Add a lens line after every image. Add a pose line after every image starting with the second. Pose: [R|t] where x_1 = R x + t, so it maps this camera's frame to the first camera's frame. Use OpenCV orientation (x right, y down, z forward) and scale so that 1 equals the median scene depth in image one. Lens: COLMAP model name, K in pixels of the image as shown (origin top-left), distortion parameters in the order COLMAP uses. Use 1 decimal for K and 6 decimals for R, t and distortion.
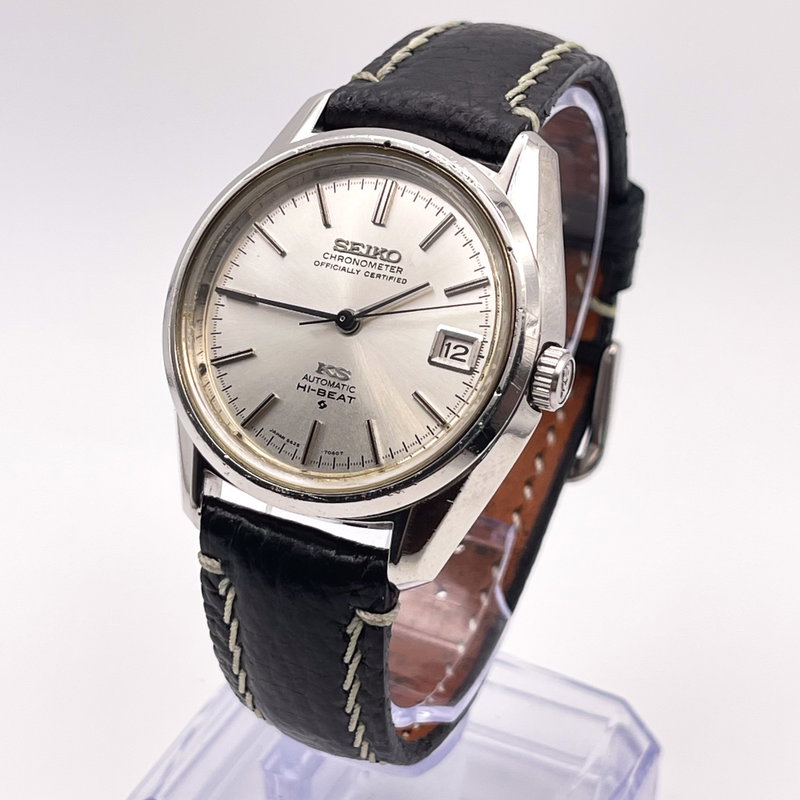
lens RADIAL K [[2197.5, 0, 389.0], [0, 2197.5, 418.8], [0, 0, 1]] dist [-0.277400, 0.000000]
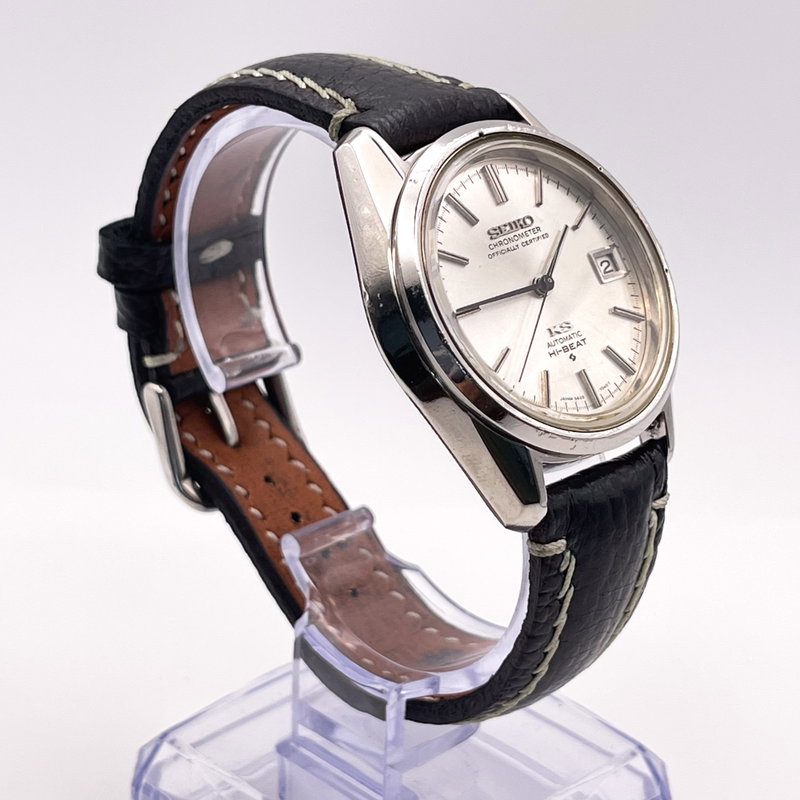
lens RADIAL K [[2197.5, 0, 436.6], [0, 2197.5, 407.7], [0, 0, 1]] dist [-0.277400, 0.000000]
pose [[0.336709, -0.406673, 0.849261, -1.009933], [0.461167, 0.857570, 0.227812, -0.270174], [-0.820945, 0.314945, 0.476296, 0.531534]]
